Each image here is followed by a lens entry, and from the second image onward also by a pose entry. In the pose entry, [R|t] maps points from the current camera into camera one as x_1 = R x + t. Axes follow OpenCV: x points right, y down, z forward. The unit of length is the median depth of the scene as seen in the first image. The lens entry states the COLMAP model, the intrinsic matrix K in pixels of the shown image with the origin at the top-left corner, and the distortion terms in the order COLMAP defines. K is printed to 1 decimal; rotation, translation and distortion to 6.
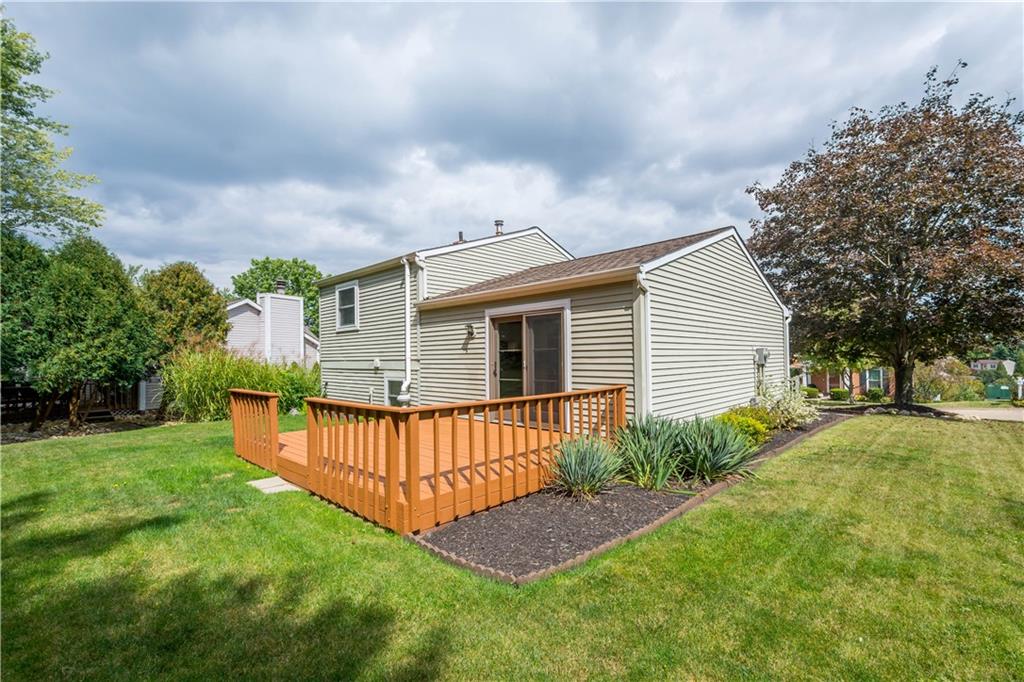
lens RADIAL K [[446.4, 0, 518.9], [0, 446.4, 344.9], [0, 0, 1]] dist [0.004484, -0.002490]
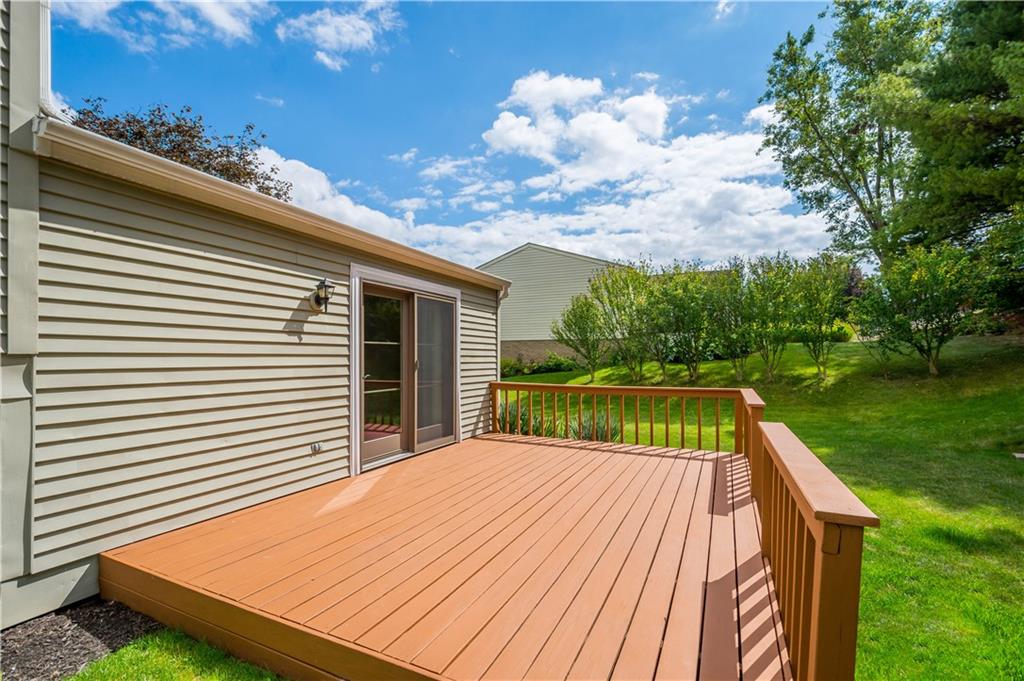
lens RADIAL K [[446.4, 0, 513.4], [0, 446.4, 345.0], [0, 0, 1]] dist [0.004484, -0.002490]
pose [[-0.319416, 0.040307, 0.946757, -0.607860], [-0.023404, 0.998455, -0.050404, 0.038554], [-0.947326, -0.038258, -0.317979, 0.944265]]
